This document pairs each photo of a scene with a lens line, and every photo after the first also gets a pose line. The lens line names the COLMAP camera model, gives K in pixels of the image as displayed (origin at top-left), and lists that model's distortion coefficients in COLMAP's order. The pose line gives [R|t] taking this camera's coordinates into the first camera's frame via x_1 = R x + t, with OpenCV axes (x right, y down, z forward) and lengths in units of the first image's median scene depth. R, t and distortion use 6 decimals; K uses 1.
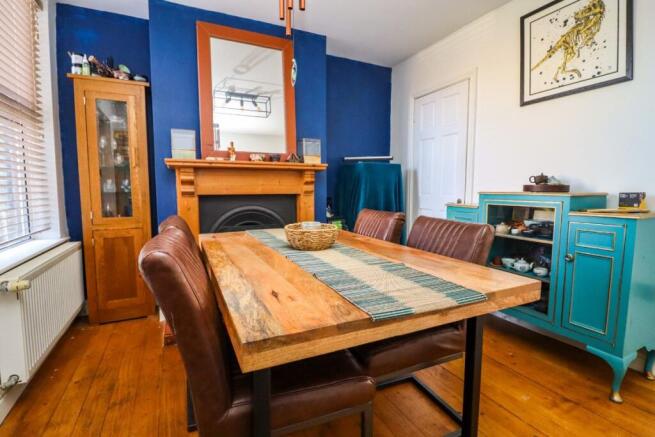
lens RADIAL K [[309.4, 0, 327.5], [0, 309.4, 218.5], [0, 0, 1]] dist [-0.001043, -0.000364]
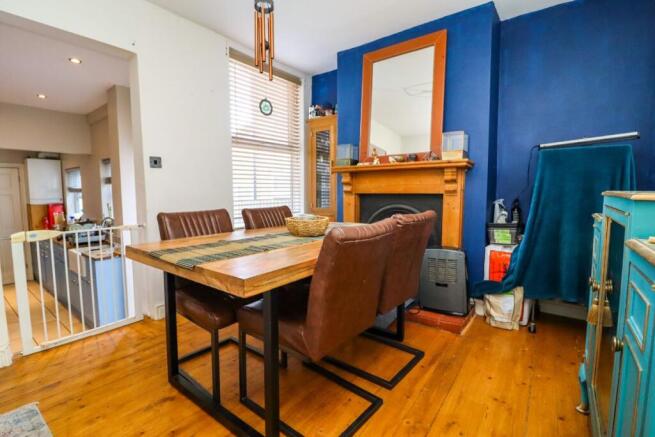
lens RADIAL K [[309.4, 0, 327.5], [0, 309.4, 218.5], [0, 0, 1]] dist [-0.001043, -0.000364]
pose [[0.461461, 0.083227, -0.883248, 0.614536], [-0.079459, 0.995466, 0.052286, -0.027578], [0.883595, 0.046054, 0.465981, 0.285127]]
